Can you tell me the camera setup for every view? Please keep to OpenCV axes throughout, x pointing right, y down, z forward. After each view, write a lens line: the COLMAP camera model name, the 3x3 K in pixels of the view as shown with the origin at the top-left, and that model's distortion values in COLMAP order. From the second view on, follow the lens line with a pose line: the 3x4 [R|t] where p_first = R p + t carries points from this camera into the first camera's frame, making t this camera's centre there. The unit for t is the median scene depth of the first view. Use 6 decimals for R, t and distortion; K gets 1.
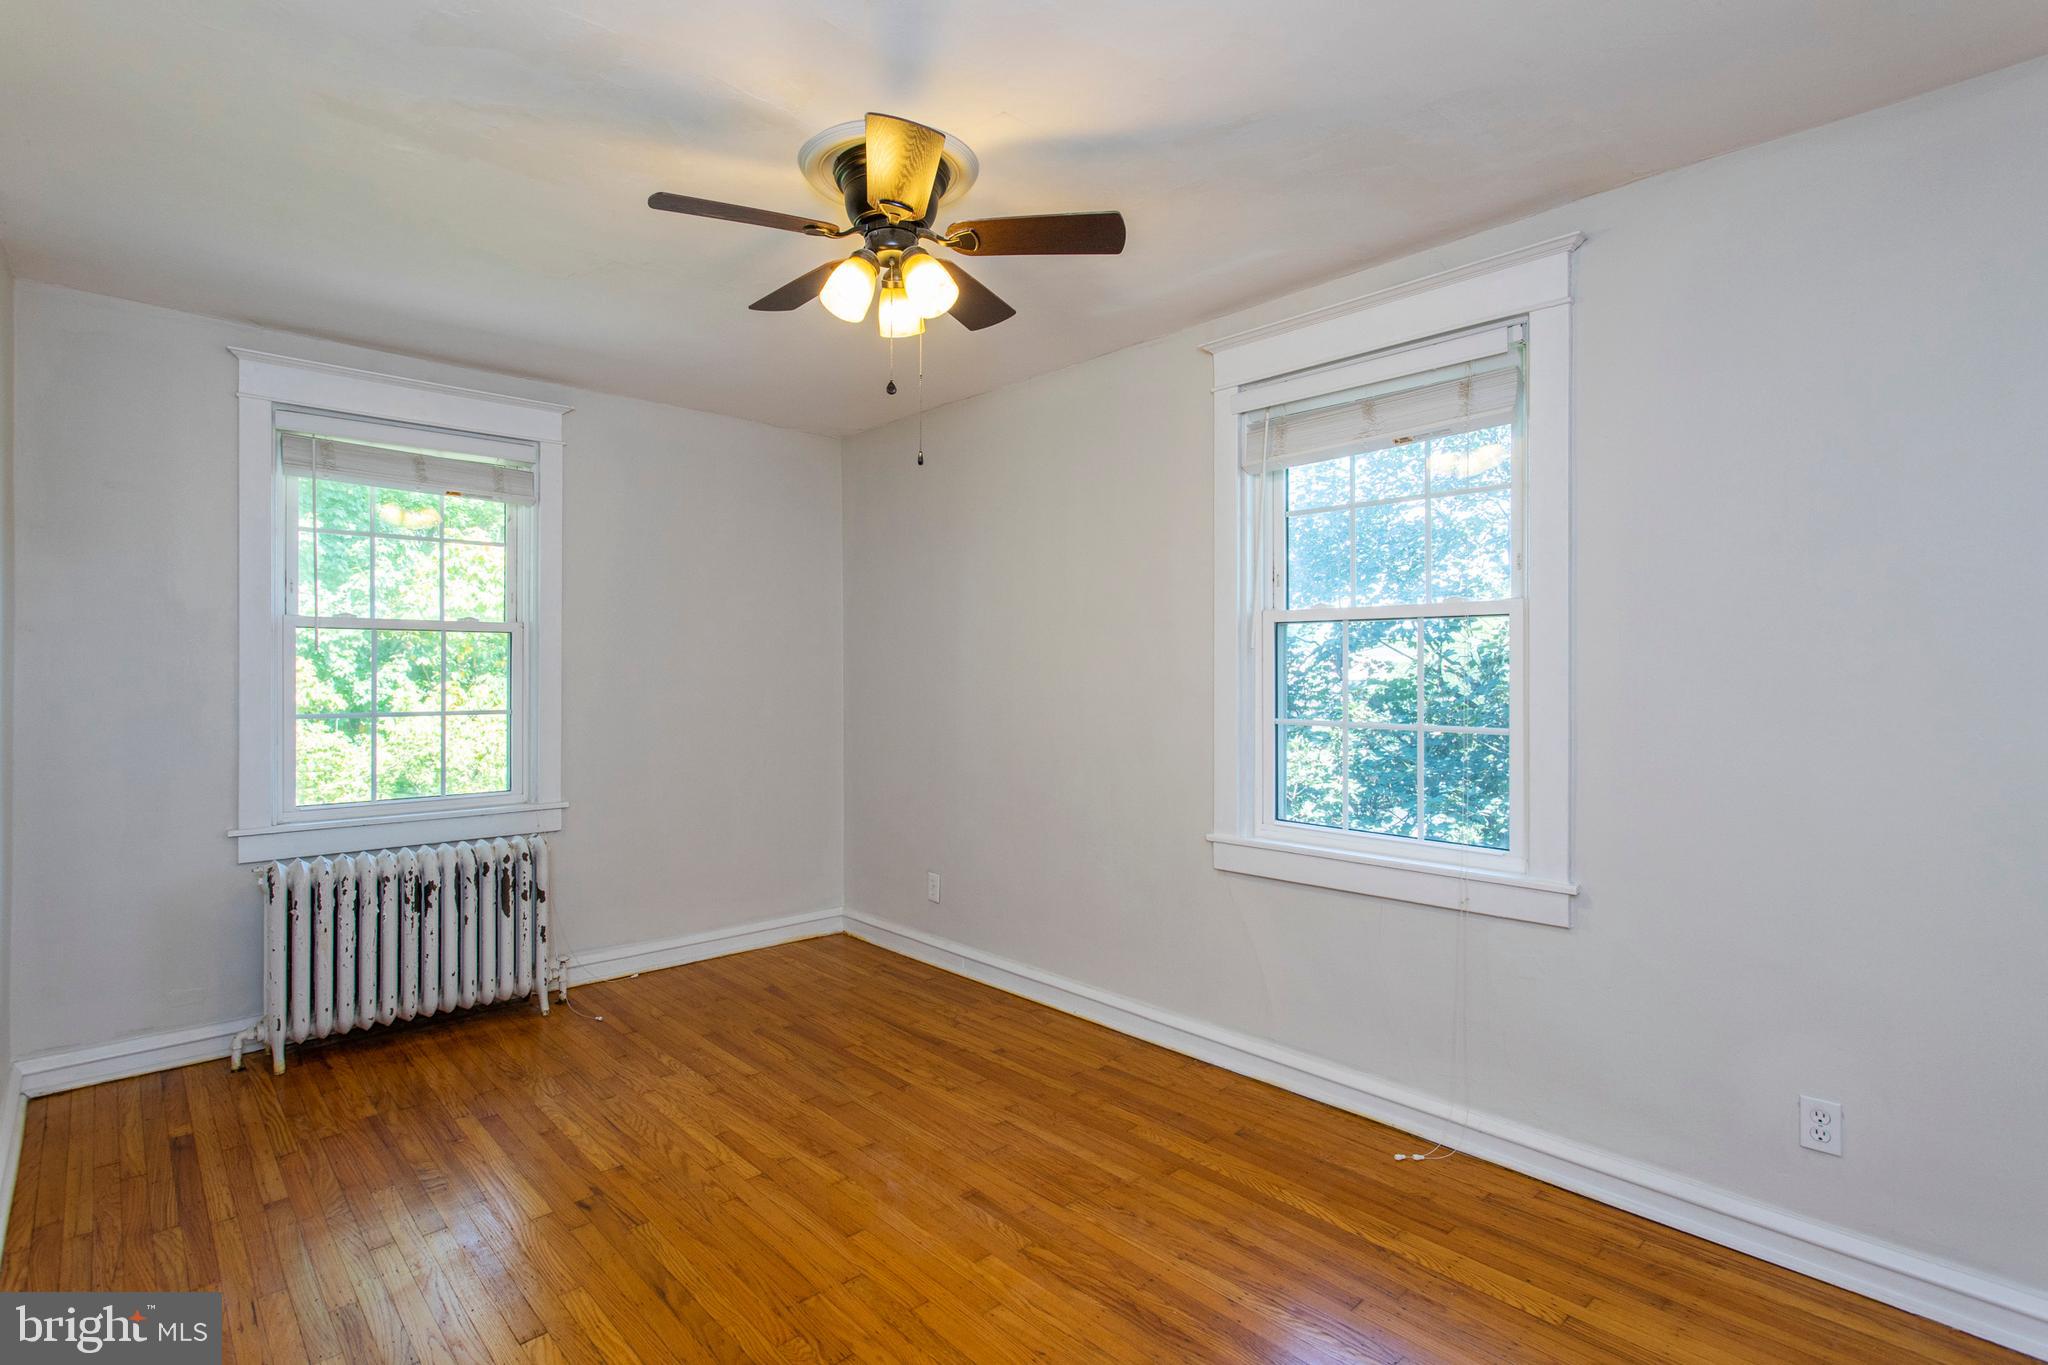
lens RADIAL K [[978.3, 0, 970.7], [0, 978.3, 675.0], [0, 0, 1]] dist [-0.002435, -0.000741]
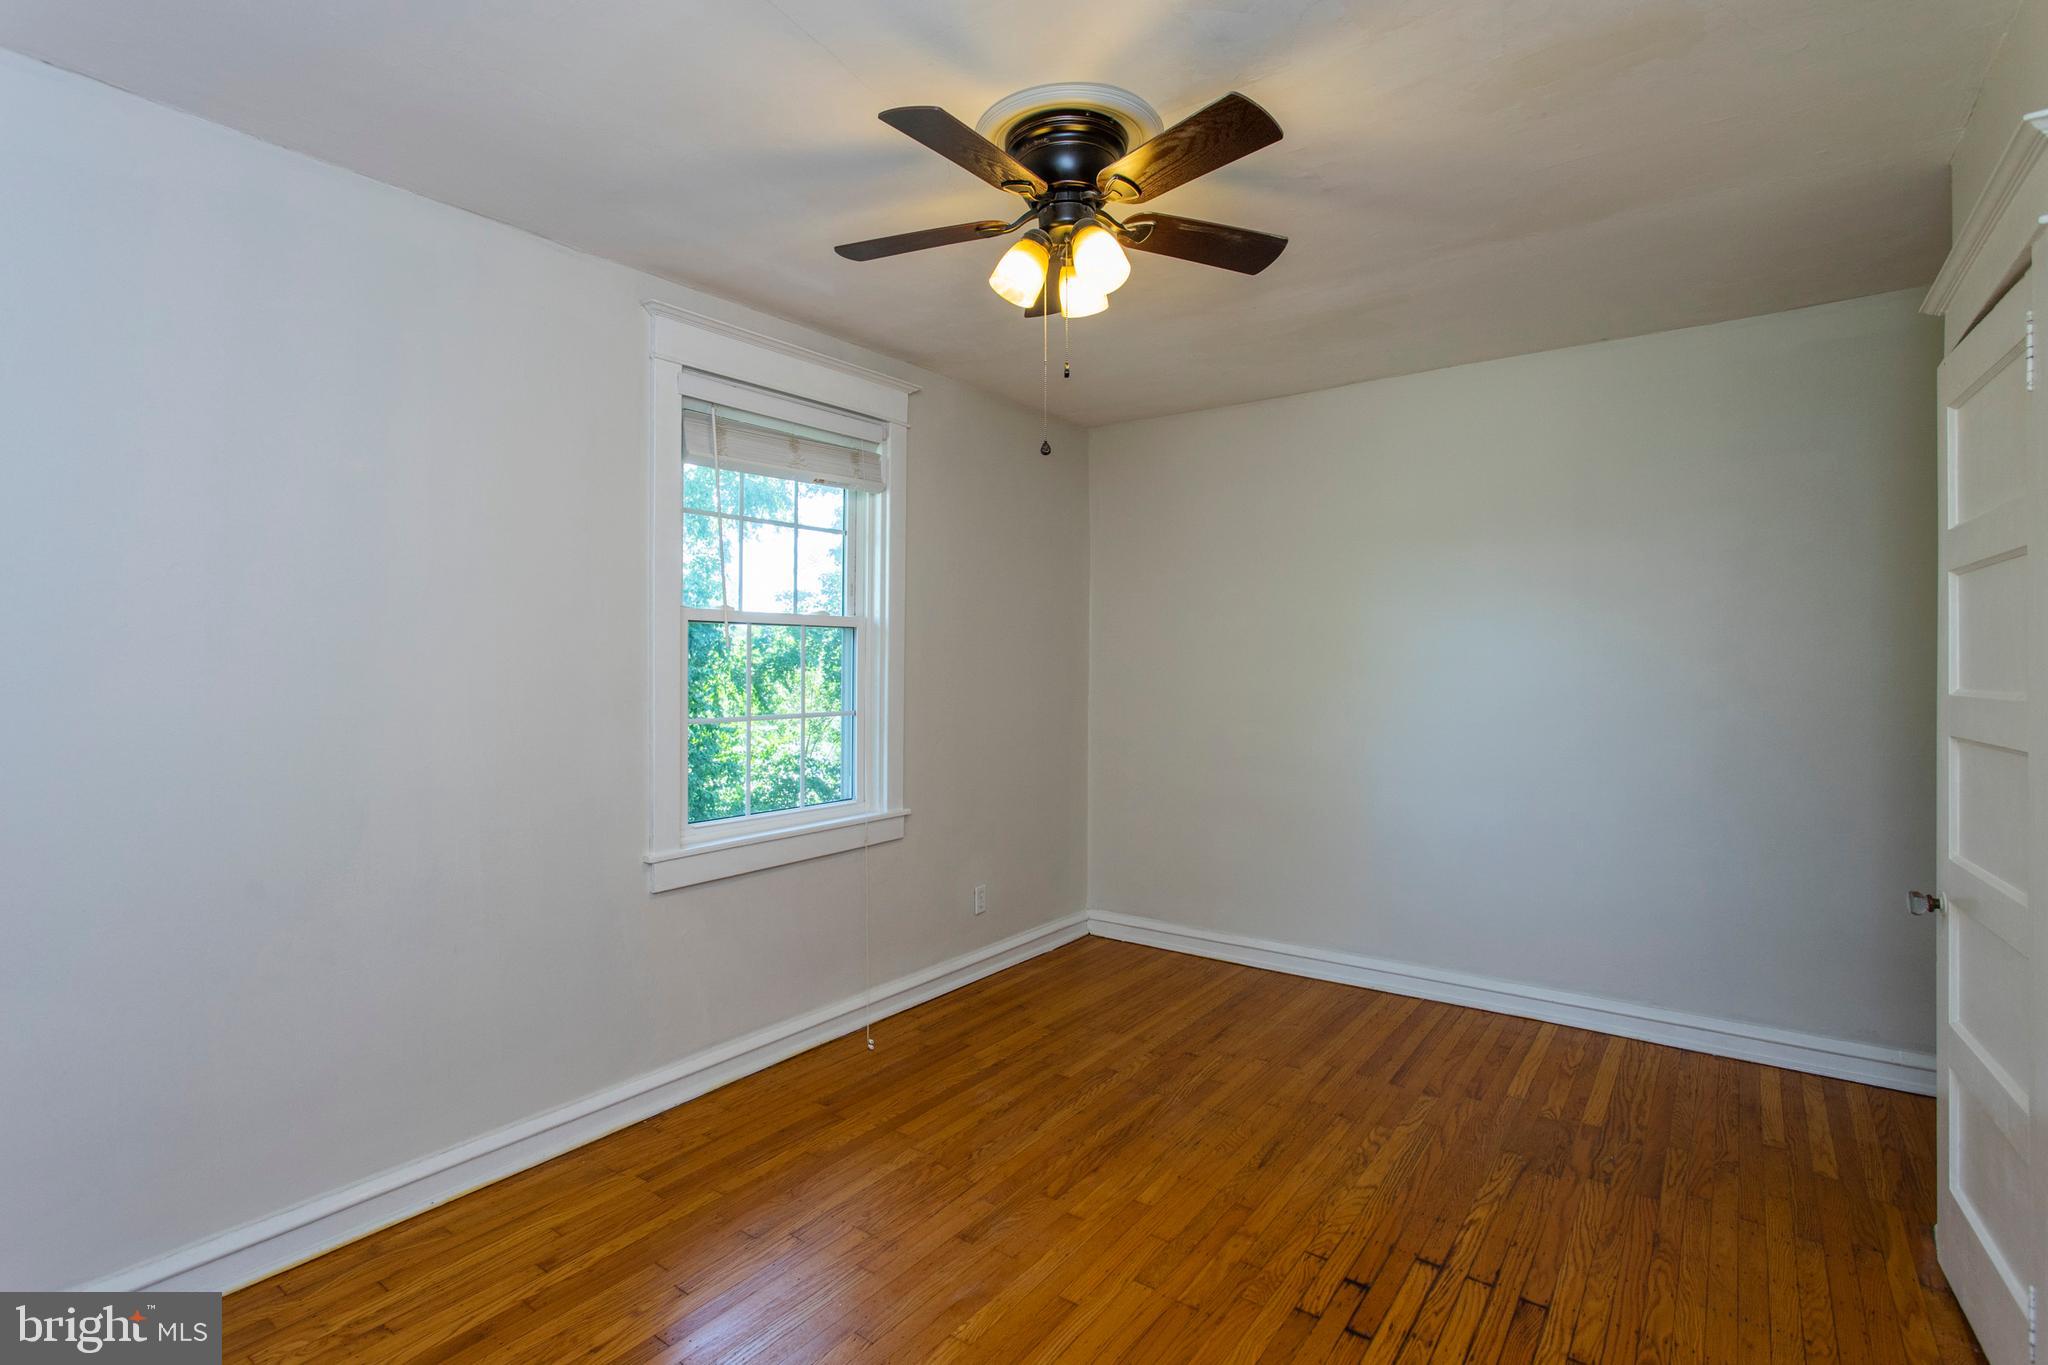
lens RADIAL K [[978.3, 0, 1024.4], [0, 978.3, 664.9], [0, 0, 1]] dist [-0.002435, -0.000741]
pose [[-0.220039, 0.001624, 0.975490, -0.932531], [0.006624, 0.999978, -0.000170, -0.008772], [-0.975469, 0.006424, -0.220045, 1.171732]]
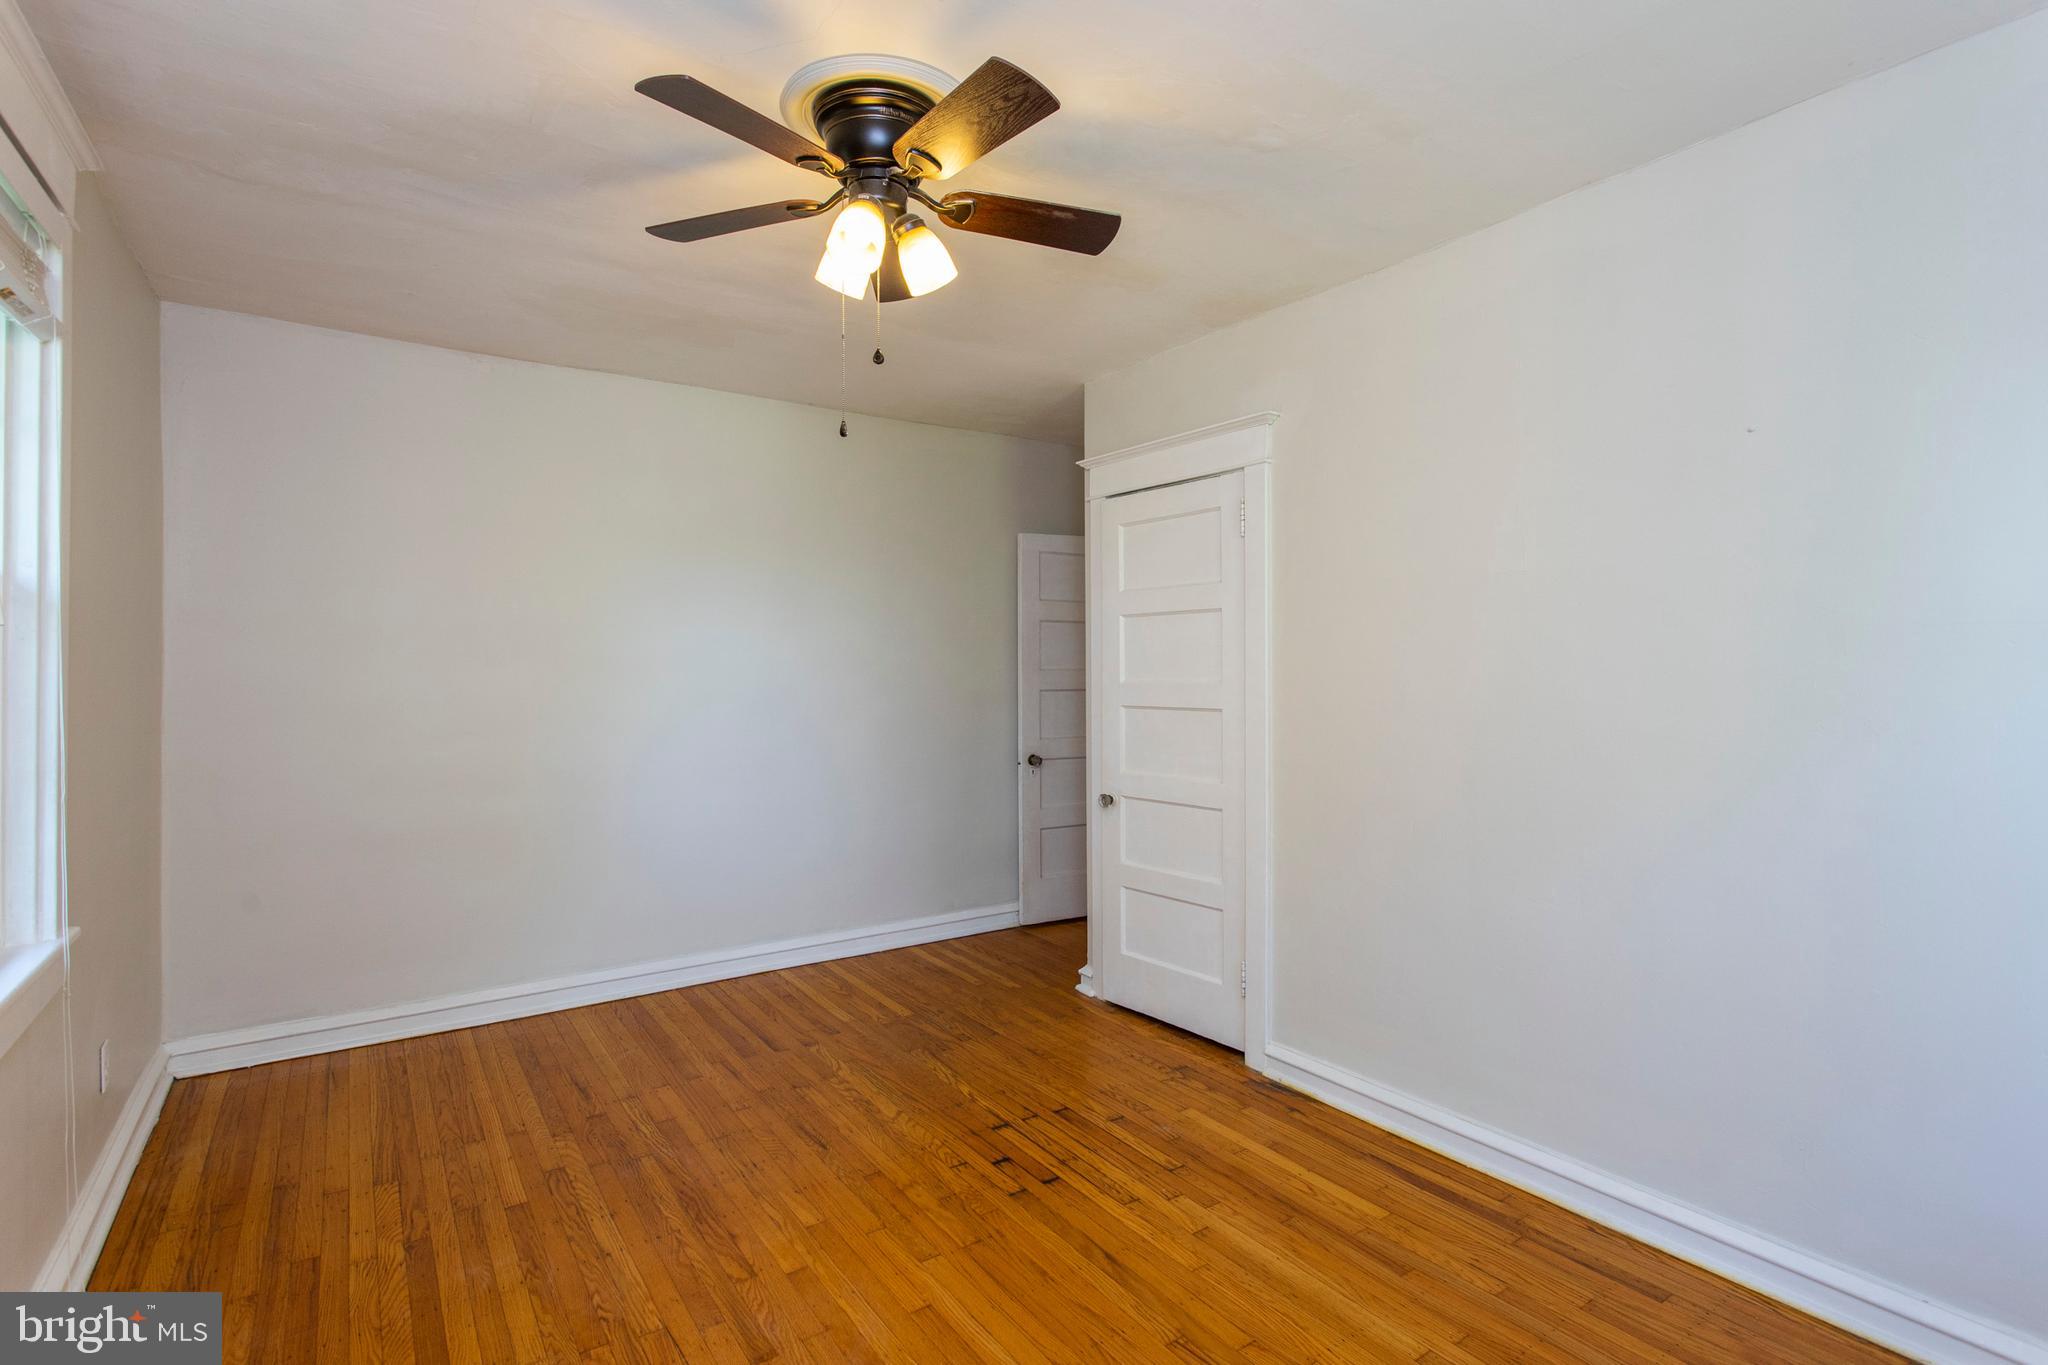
lens RADIAL K [[978.3, 0, 1032.3], [0, 978.3, 680.0], [0, 0, 1]] dist [-0.002435, -0.000741]
pose [[-0.994938, 0.000466, 0.100488, -0.292407], [0.002165, 0.999856, 0.016806, -0.010793], [-0.100466, 0.016939, -0.994796, 1.767743]]
